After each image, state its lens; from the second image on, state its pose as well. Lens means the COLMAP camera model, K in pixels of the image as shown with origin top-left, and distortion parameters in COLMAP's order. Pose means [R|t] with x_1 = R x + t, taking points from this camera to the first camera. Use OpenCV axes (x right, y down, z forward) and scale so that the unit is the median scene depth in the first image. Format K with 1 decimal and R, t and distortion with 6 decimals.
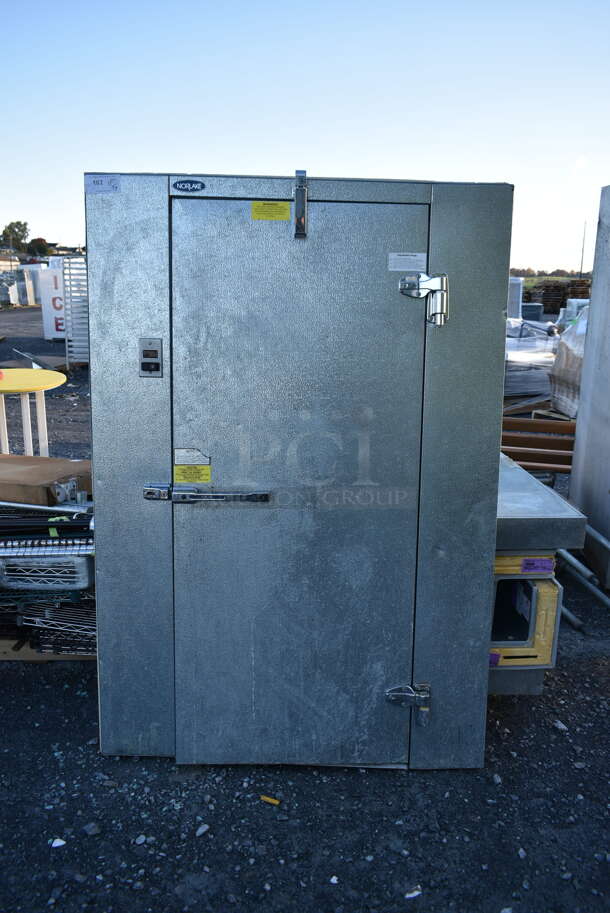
lens RADIAL K [[695.1, 0, 305.0], [0, 695.1, 456.5], [0, 0, 1]] dist [-0.001643, -0.003259]
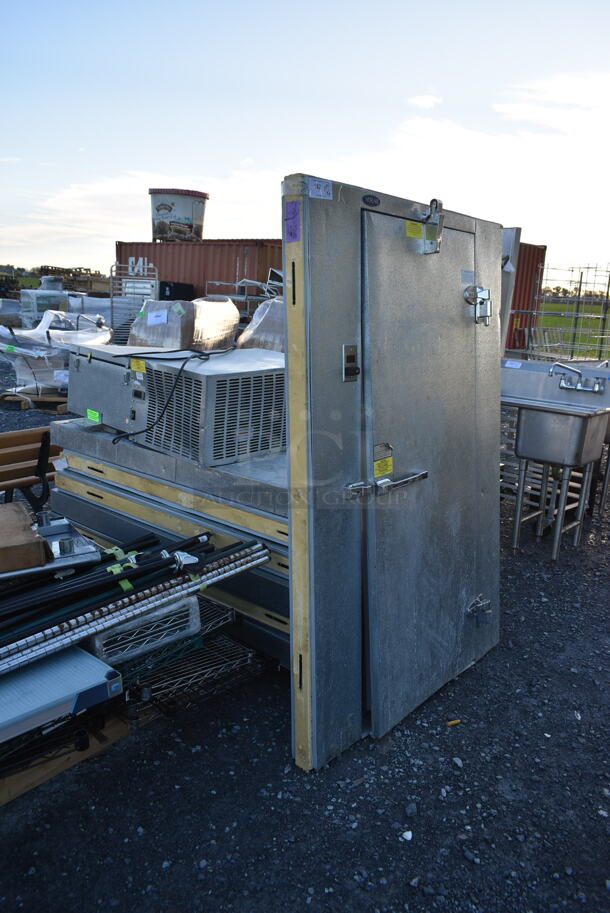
lens RADIAL K [[692.9, 0, 305.0], [0, 692.9, 456.5], [0, 0, 1]] dist [-0.006291, -0.002733]
pose [[0.656620, -0.161824, 0.736657, -1.026949], [0.149830, 0.985232, 0.082878, -0.097594], [-0.739190, 0.055954, 0.671169, 0.358579]]
